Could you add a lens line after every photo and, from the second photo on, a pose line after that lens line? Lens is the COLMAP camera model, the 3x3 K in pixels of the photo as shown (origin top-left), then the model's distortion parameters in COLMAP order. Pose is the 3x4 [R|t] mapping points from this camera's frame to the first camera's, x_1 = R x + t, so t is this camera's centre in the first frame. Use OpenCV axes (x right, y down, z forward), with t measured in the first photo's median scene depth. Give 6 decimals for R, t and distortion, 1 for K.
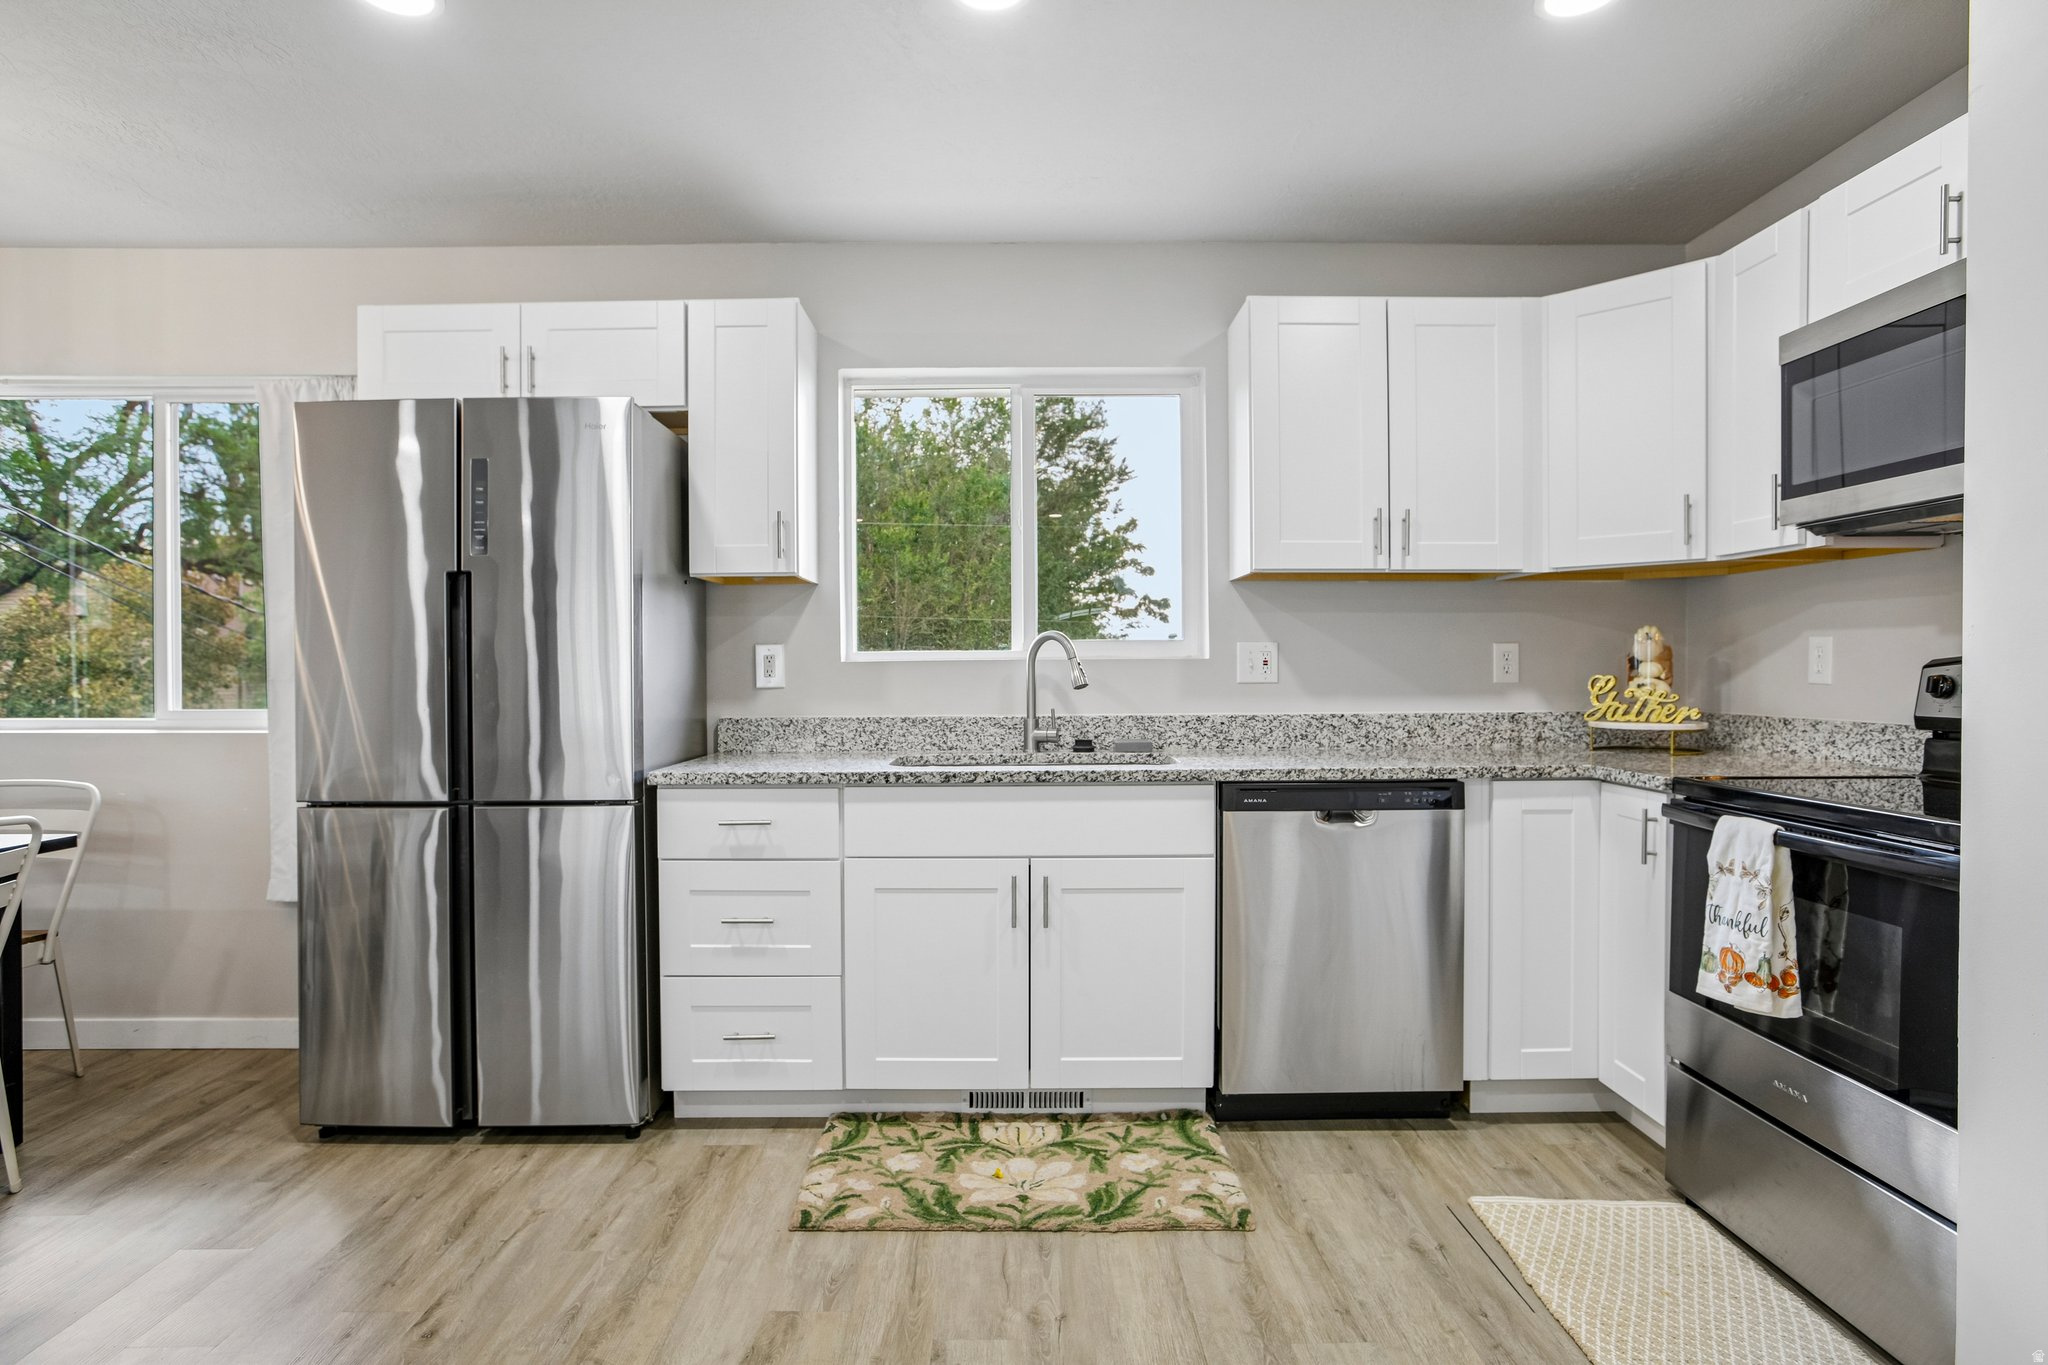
lens RADIAL K [[1084.7, 0, 1024.0], [0, 1084.7, 682.5], [0, 0, 1]] dist [-0.057654, 0.028864]
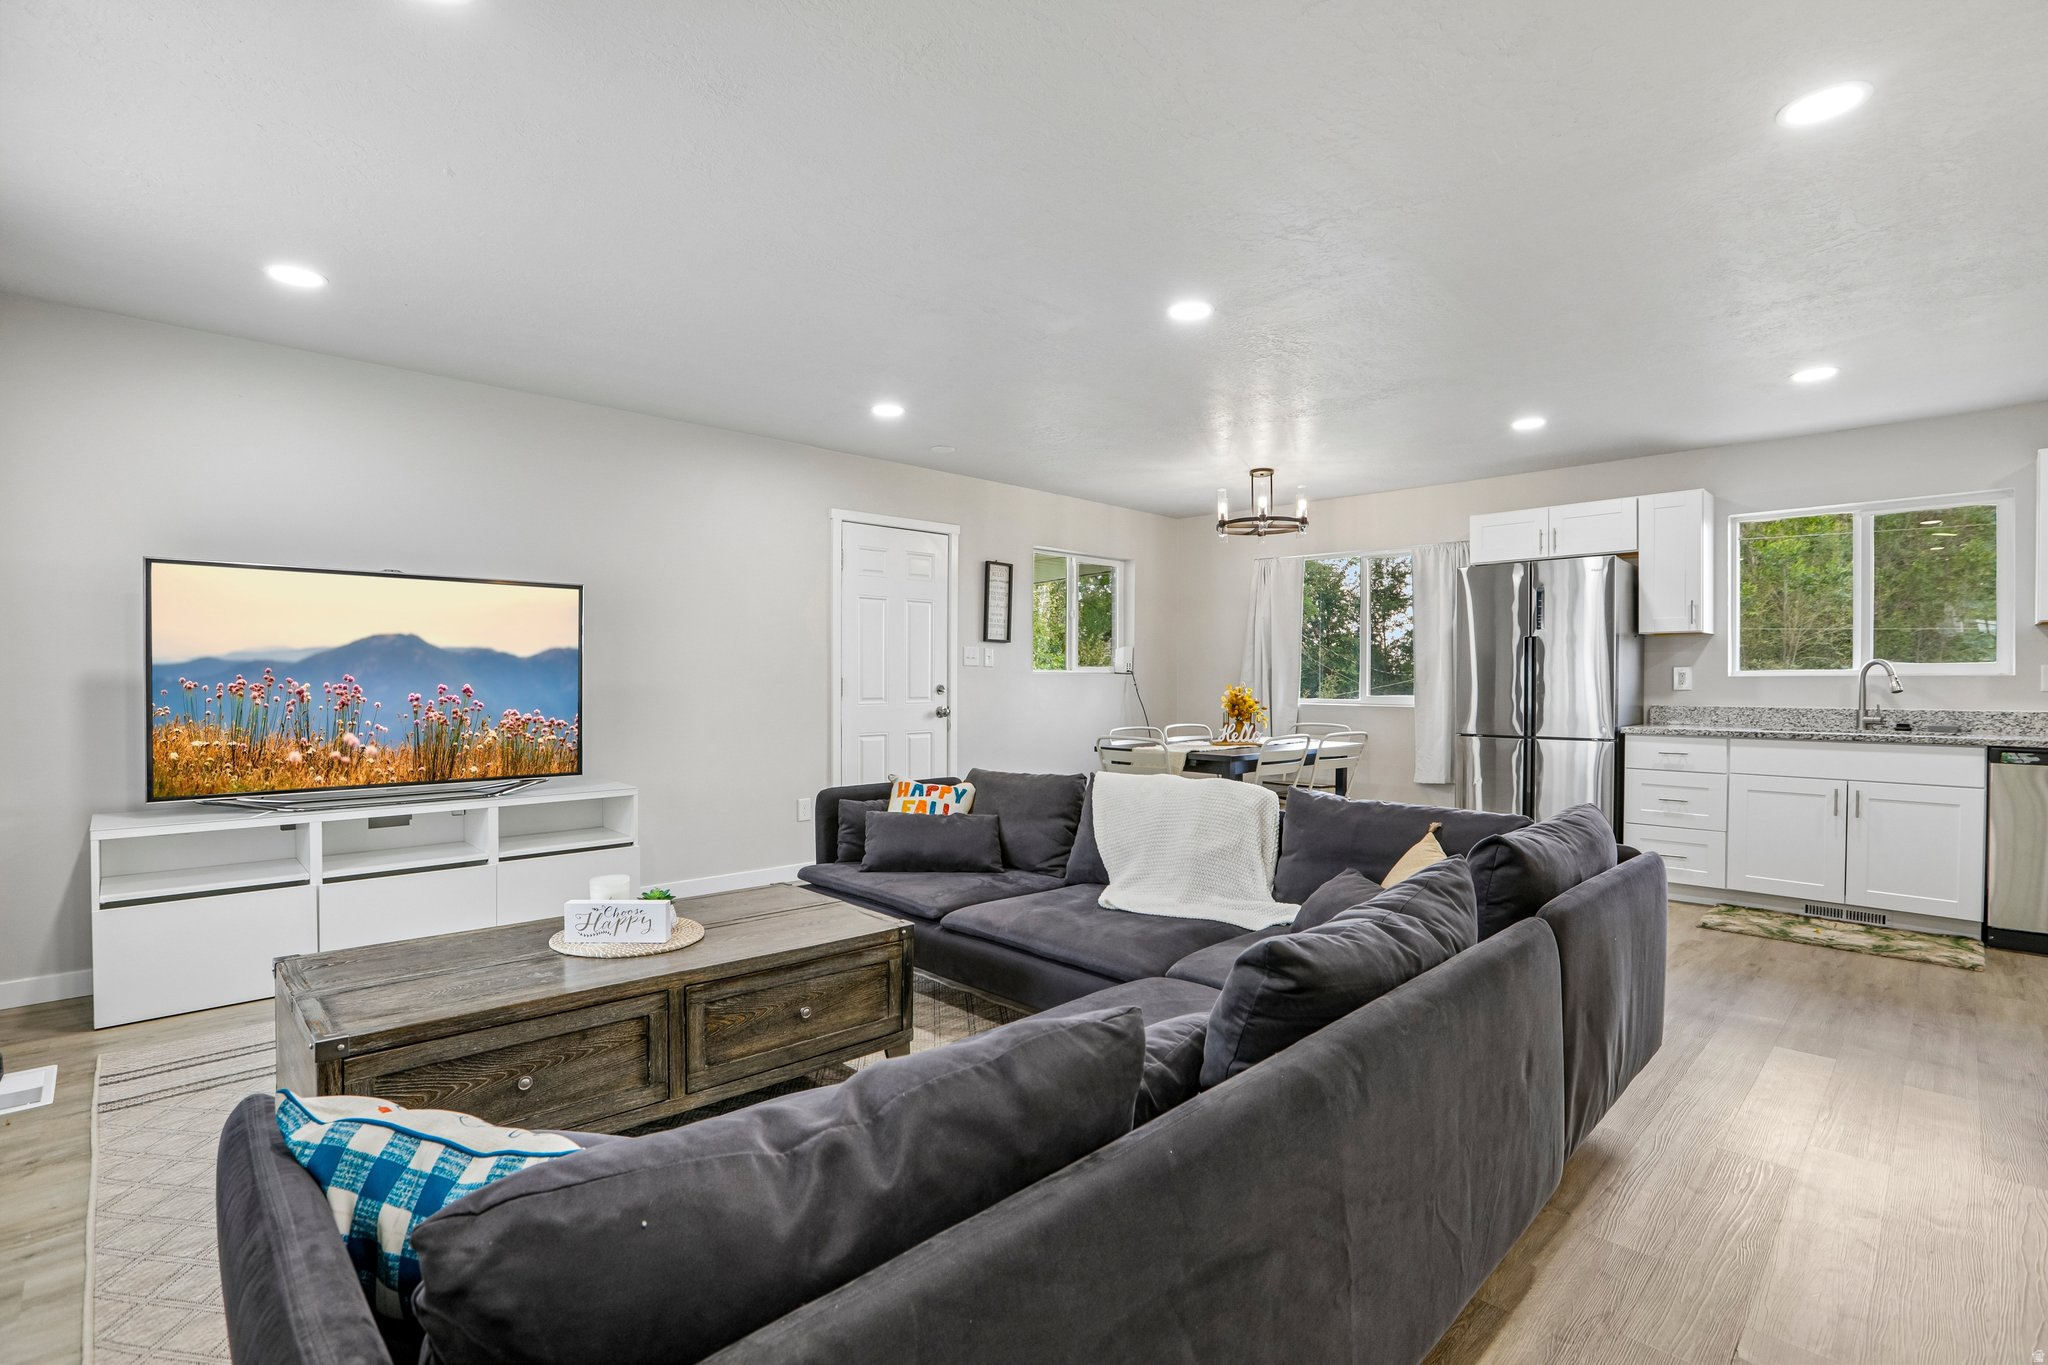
lens RADIAL K [[982.2, 0, 1023.4], [0, 982.2, 691.0], [0, 0, 1]] dist [-0.021874, 0.011391]
pose [[0.707907, 0.015493, -0.706136, 0.180071], [-0.015067, 0.999863, 0.006832, 0.014648], [0.706145, 0.005802, 0.708044, -1.204145]]
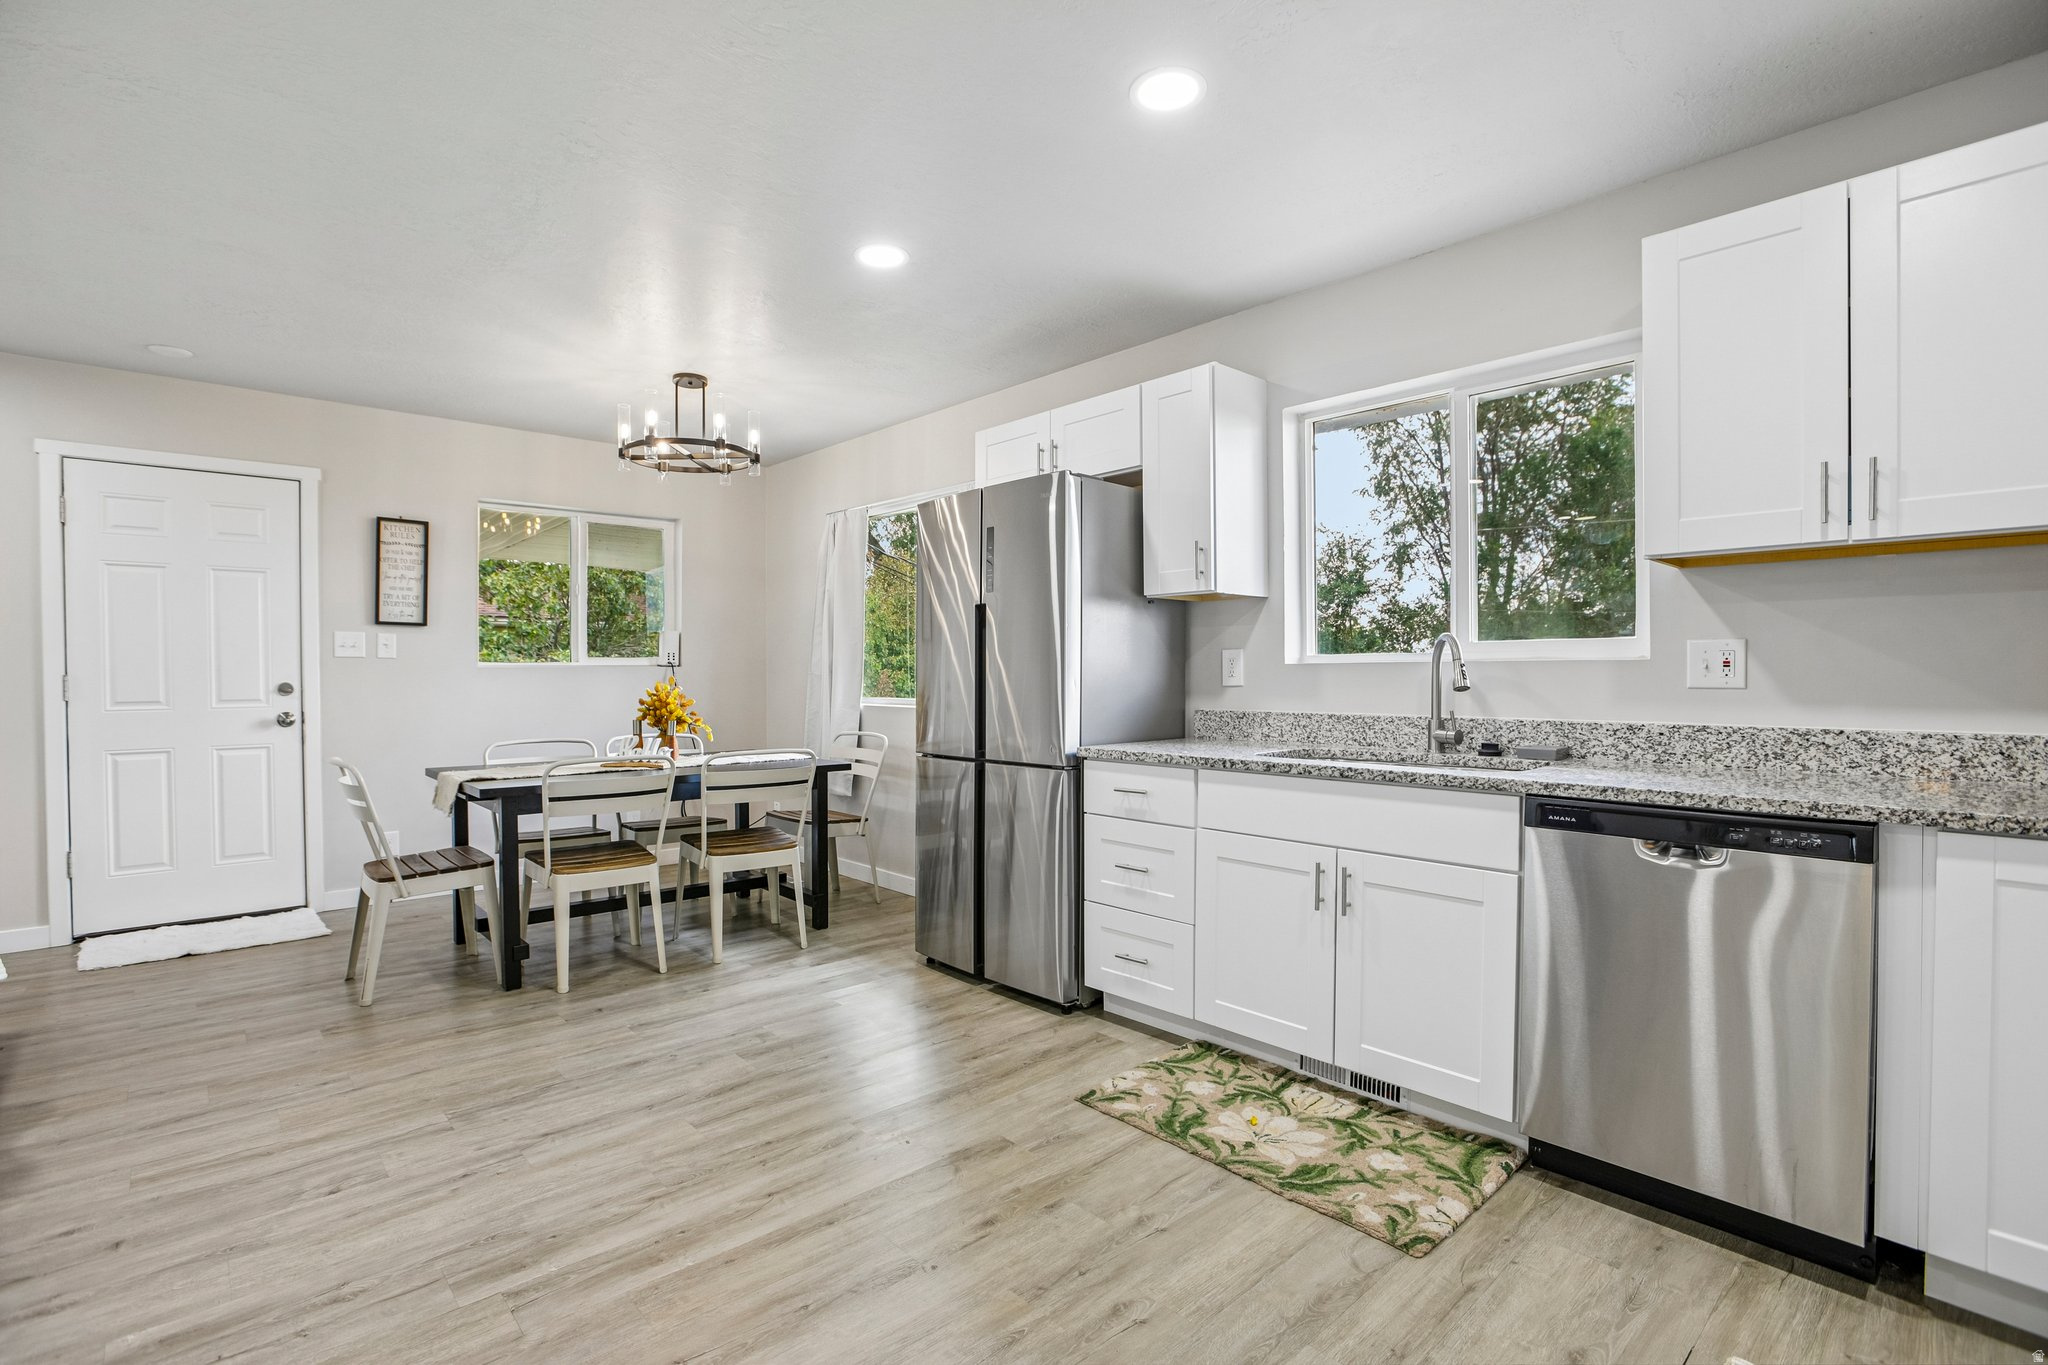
lens RADIAL K [[962.2, 0, 1018.6], [0, 962.2, 687.3], [0, 0, 1]] dist [-0.051041, 0.018112]
pose [[0.662734, 0.014617, -0.748712, 0.488227], [-0.009809, 0.999893, 0.010837, -0.003207], [0.748790, 0.000162, 0.662807, 0.140836]]
